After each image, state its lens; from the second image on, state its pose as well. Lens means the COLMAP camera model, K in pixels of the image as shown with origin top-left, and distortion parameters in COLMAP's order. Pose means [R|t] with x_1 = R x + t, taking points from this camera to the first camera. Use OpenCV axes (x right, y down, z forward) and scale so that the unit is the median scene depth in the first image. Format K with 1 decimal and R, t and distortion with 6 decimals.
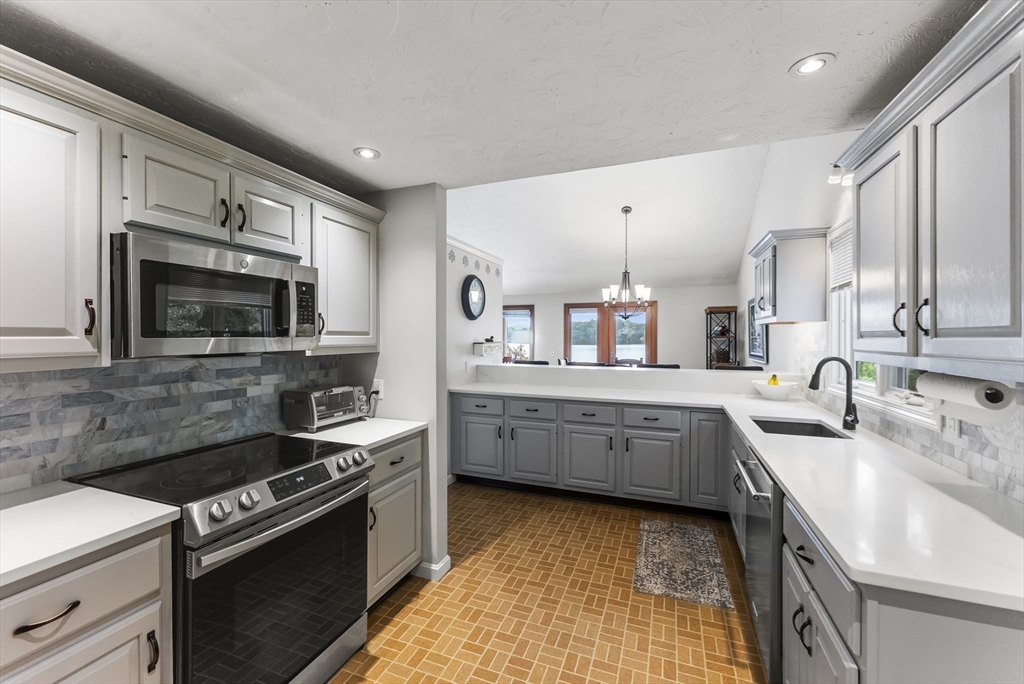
lens RADIAL K [[415.3, 0, 512.0], [0, 415.3, 342.0], [0, 0, 1]] dist [0.000661, 0.000054]
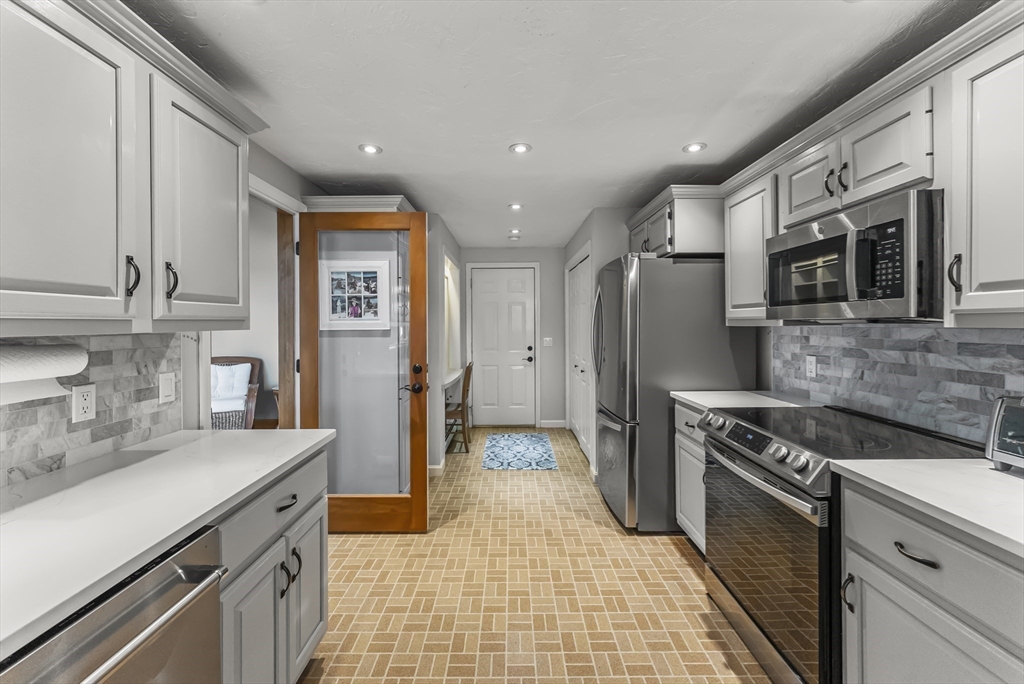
lens RADIAL K [[417.7, 0, 508.8], [0, 417.7, 328.4], [0, 0, 1]] dist [0.001139, 0.000225]
pose [[-0.934221, 0.007028, -0.356625, 0.351538], [-0.001997, 0.999687, 0.024932, 0.021282], [0.356689, 0.024004, -0.933915, 1.393116]]
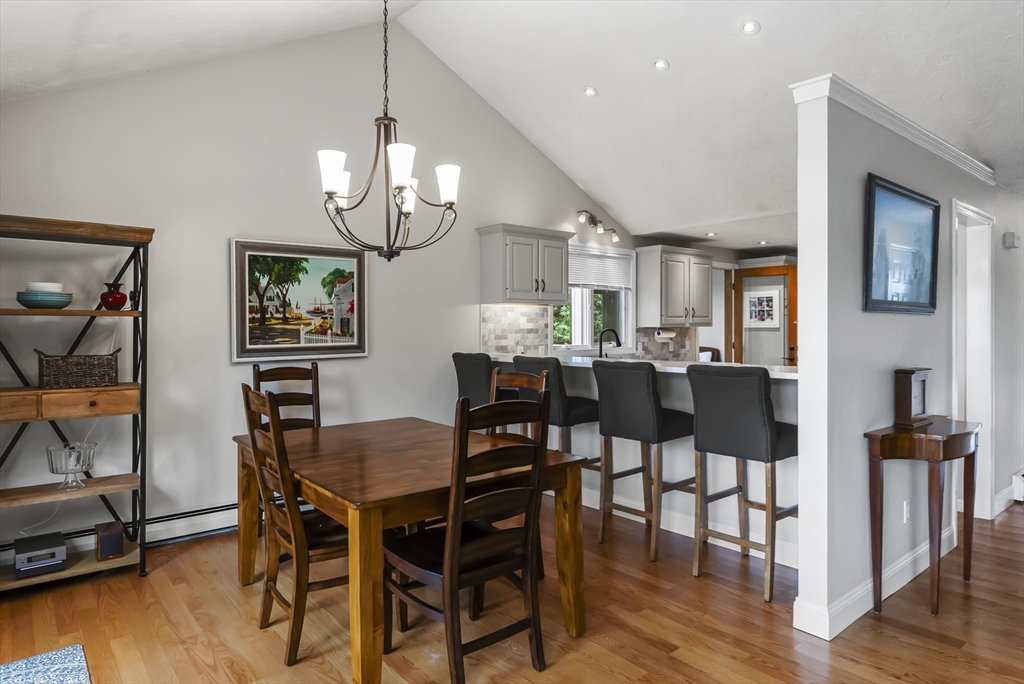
lens RADIAL K [[609.1, 0, 508.7], [0, 609.1, 326.6], [0, 0, 1]] dist [-0.000161, -0.000604]
pose [[-0.873416, 0.003177, 0.486964, -0.152092], [0.011123, 0.999848, 0.013428, -0.014000], [-0.486847, 0.017145, -0.873319, 4.098217]]
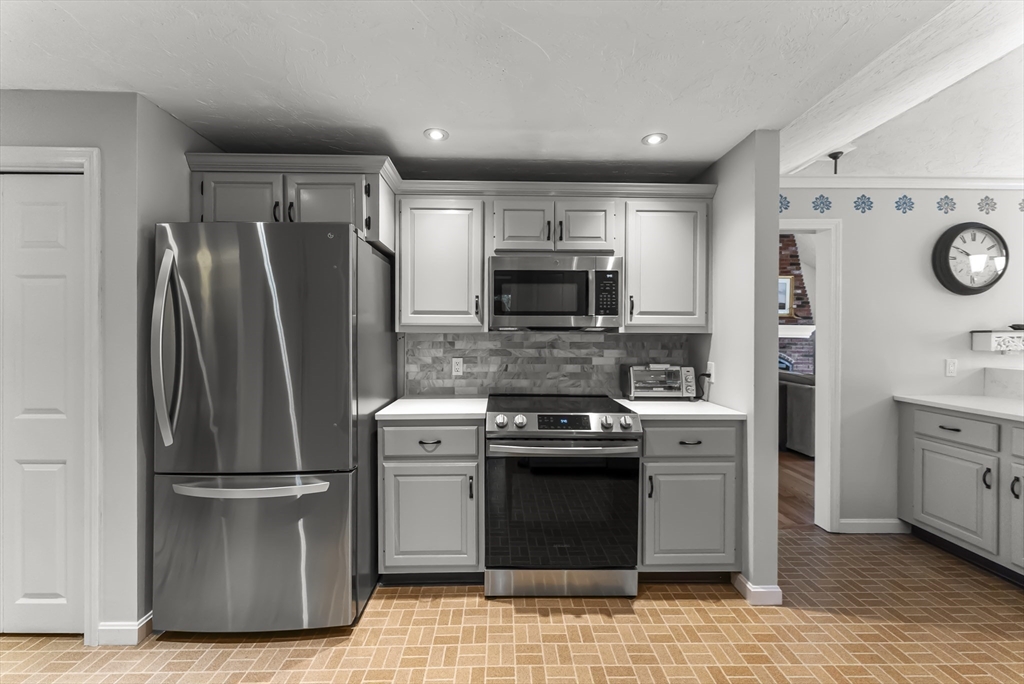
lens RADIAL K [[413.6, 0, 508.5], [0, 413.6, 341.0], [0, 0, 1]] dist [0.000986, 0.000051]
pose [[0.380714, 0.009562, -0.924644, 0.488851], [-0.017419, 0.999843, 0.003168, 0.060509], [0.924529, 0.014900, 0.380821, 0.267058]]
